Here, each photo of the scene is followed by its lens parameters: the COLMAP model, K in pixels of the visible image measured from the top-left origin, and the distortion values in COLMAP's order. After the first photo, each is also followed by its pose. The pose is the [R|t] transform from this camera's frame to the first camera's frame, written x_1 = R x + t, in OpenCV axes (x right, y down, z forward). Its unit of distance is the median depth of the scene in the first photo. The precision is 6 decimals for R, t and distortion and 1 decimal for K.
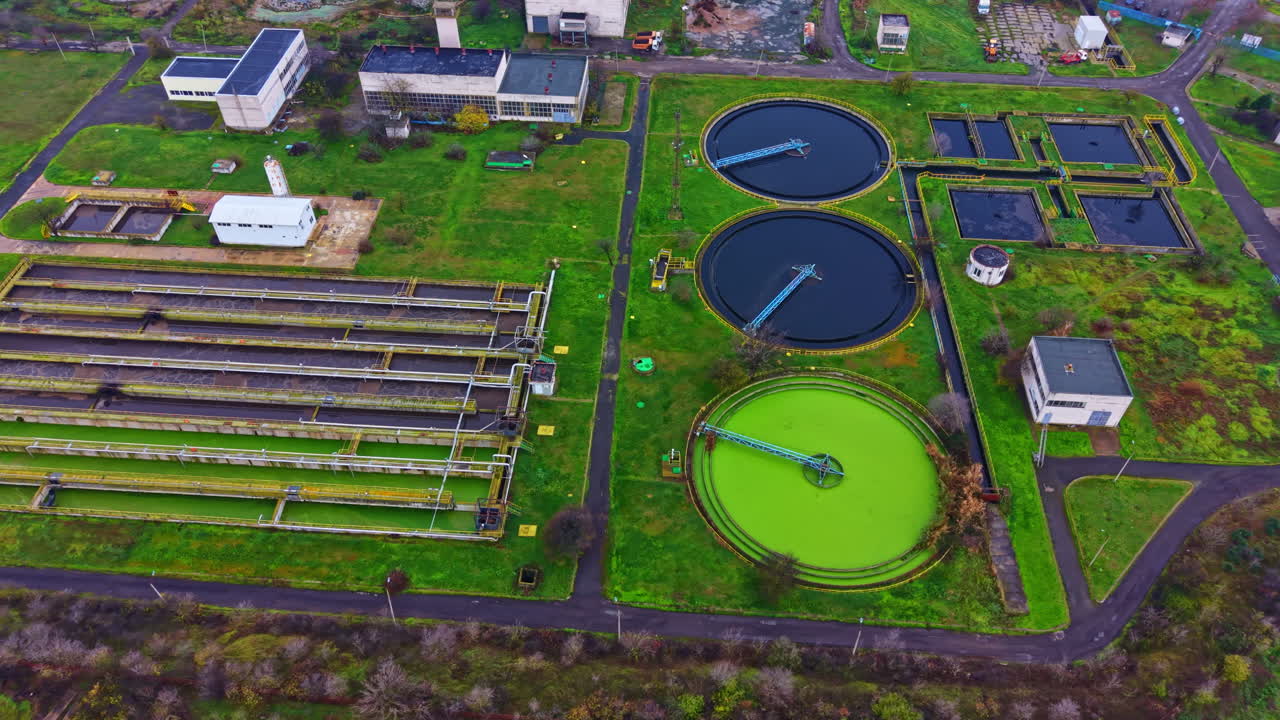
lens RADIAL K [[939.6, 0, 640.0], [0, 939.6, 360.0], [0, 0, 1]] dist [0.052829, -0.062785]
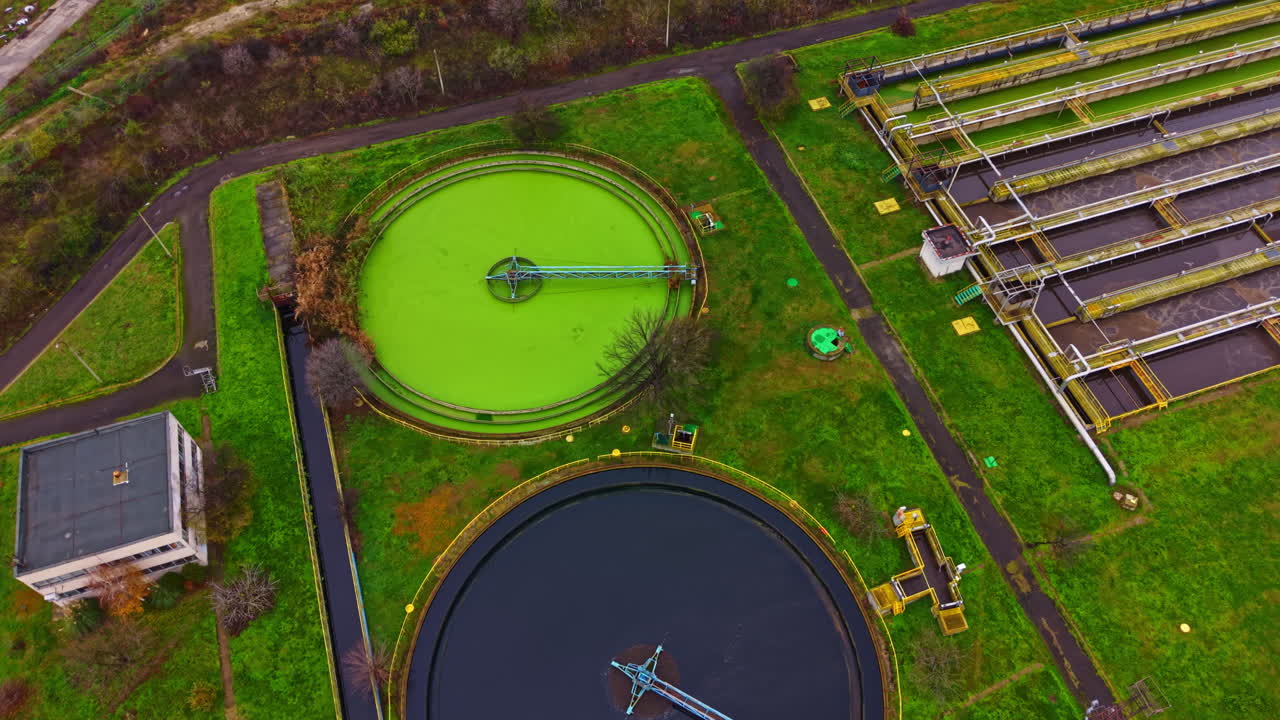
lens RADIAL K [[939.6, 0, 640.0], [0, 939.6, 360.0], [0, 0, 1]] dist [0.052829, -0.062785]
pose [[-0.925770, 0.318787, -0.203287, 0.264523], [-0.260786, -0.149095, 0.953814, -0.592077], [0.273754, 0.936026, 0.221163, 0.900423]]
